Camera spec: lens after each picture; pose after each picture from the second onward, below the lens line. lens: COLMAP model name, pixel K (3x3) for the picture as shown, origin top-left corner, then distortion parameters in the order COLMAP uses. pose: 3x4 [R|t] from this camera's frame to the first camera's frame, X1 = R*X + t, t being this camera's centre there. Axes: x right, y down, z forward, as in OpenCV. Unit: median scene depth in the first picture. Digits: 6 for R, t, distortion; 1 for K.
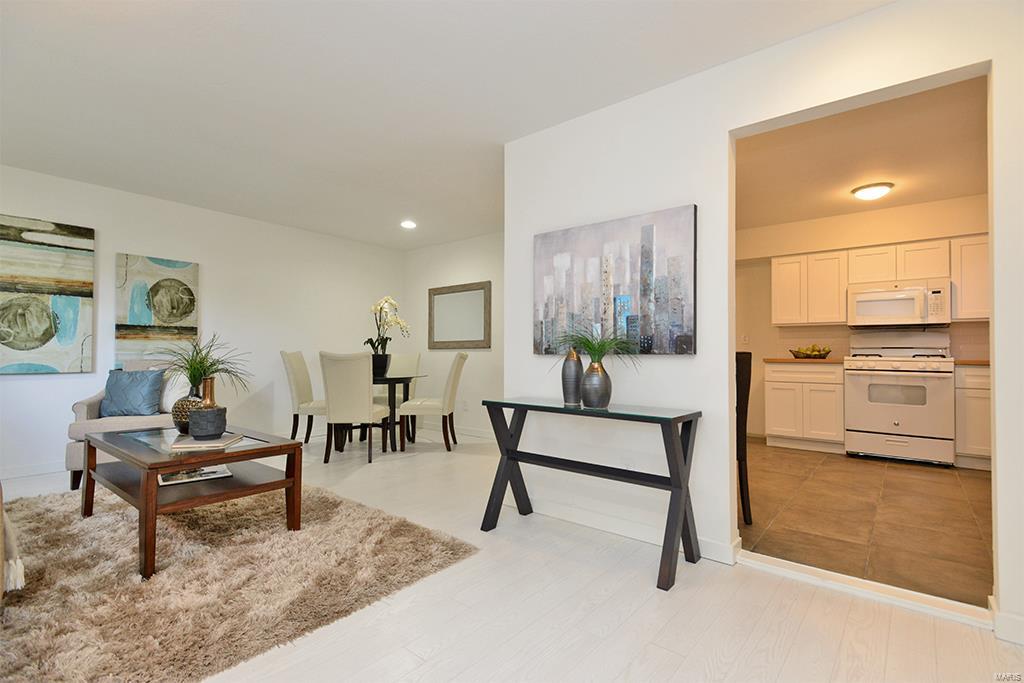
lens RADIAL K [[479.5, 0, 522.1], [0, 479.5, 343.6], [0, 0, 1]] dist [0.025161, -0.009117]
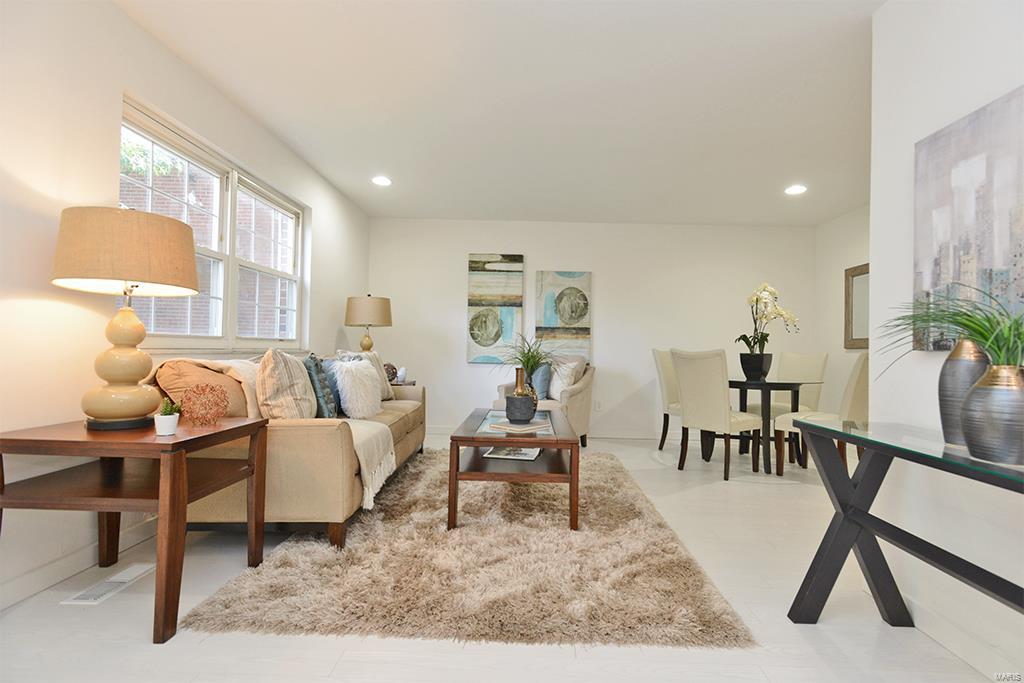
lens RADIAL K [[479.5, 0, 522.1], [0, 479.5, 343.6], [0, 0, 1]] dist [0.025161, -0.009117]
pose [[0.616058, -0.004331, -0.787689, 0.145519], [-0.001041, 0.999980, -0.006313, 0.013213], [0.787700, 0.004709, 0.616041, 0.207349]]
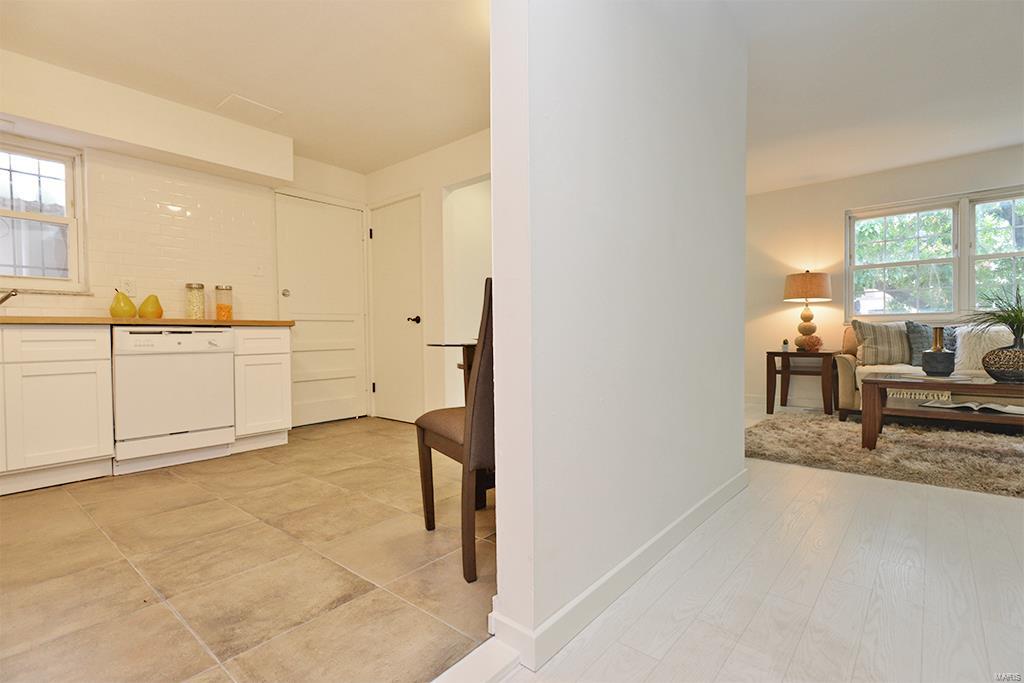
lens RADIAL K [[479.5, 0, 522.1], [0, 479.5, 343.6], [0, 0, 1]] dist [0.025161, -0.009117]
pose [[-0.999882, 0.004444, 0.014696, 0.269743], [0.004387, 0.999983, -0.003929, 0.072207], [-0.014713, -0.003864, -0.999884, 1.475398]]
